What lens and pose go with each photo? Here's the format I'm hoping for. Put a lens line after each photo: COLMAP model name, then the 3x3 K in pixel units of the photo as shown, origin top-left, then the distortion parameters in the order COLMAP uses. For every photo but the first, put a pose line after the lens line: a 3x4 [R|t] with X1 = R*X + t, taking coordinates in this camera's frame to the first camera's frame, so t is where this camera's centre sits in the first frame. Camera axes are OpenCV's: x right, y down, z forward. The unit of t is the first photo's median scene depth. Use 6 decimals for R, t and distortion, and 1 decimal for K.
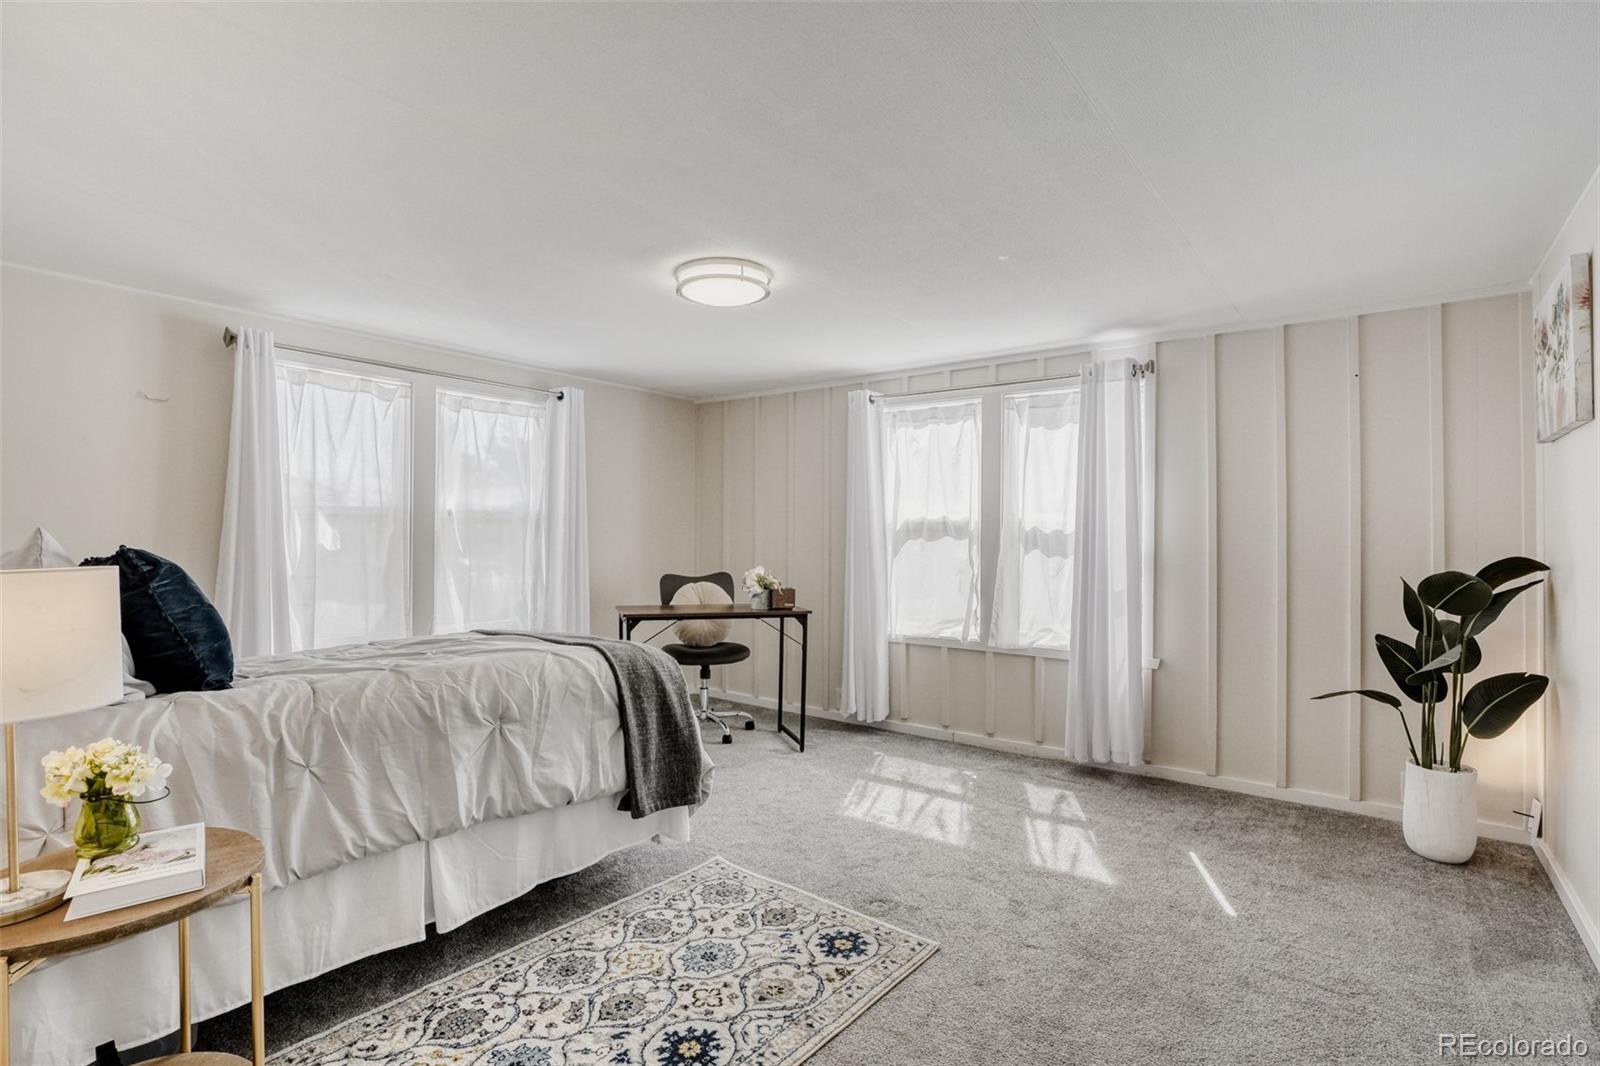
lens RADIAL K [[758.9, 0, 812.5], [0, 758.9, 529.7], [0, 0, 1]] dist [-0.016026, 0.001191]
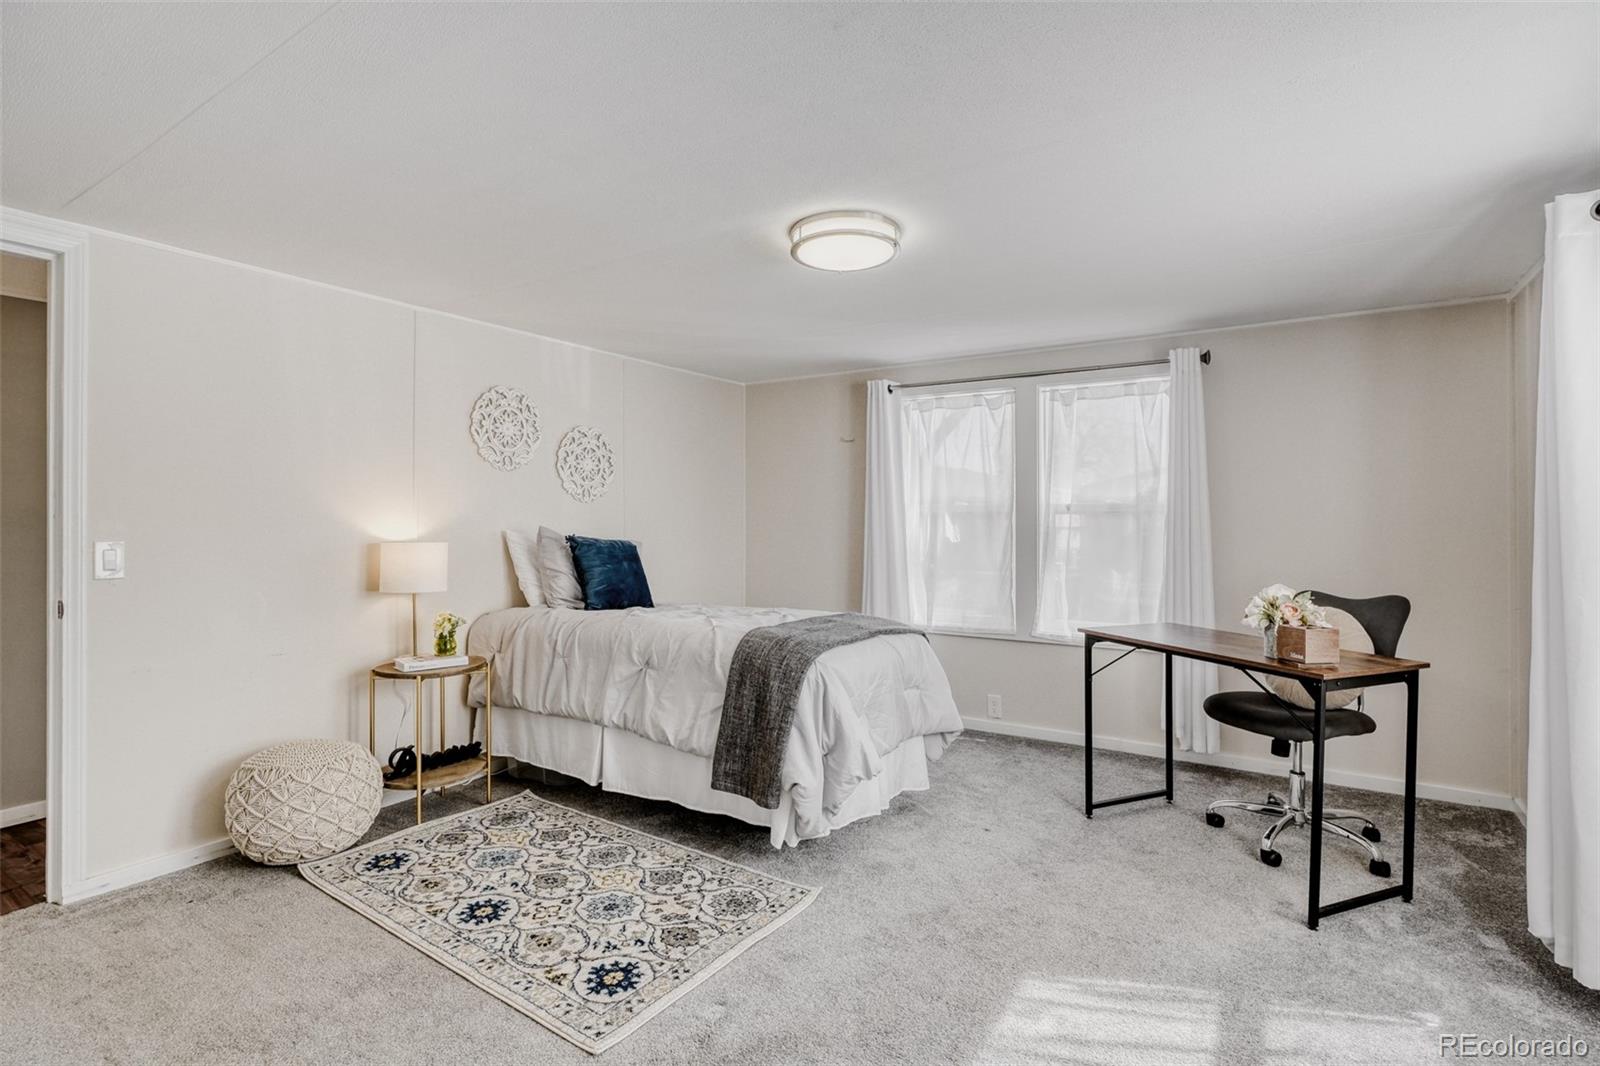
lens RADIAL K [[758.9, 0, 812.5], [0, 758.9, 529.7], [0, 0, 1]] dist [-0.016026, 0.001191]
pose [[0.082772, 0.003796, -0.996561, 0.988275], [0.005764, 0.999974, 0.004288, -0.000109], [0.996552, -0.006100, 0.082748, 1.185610]]
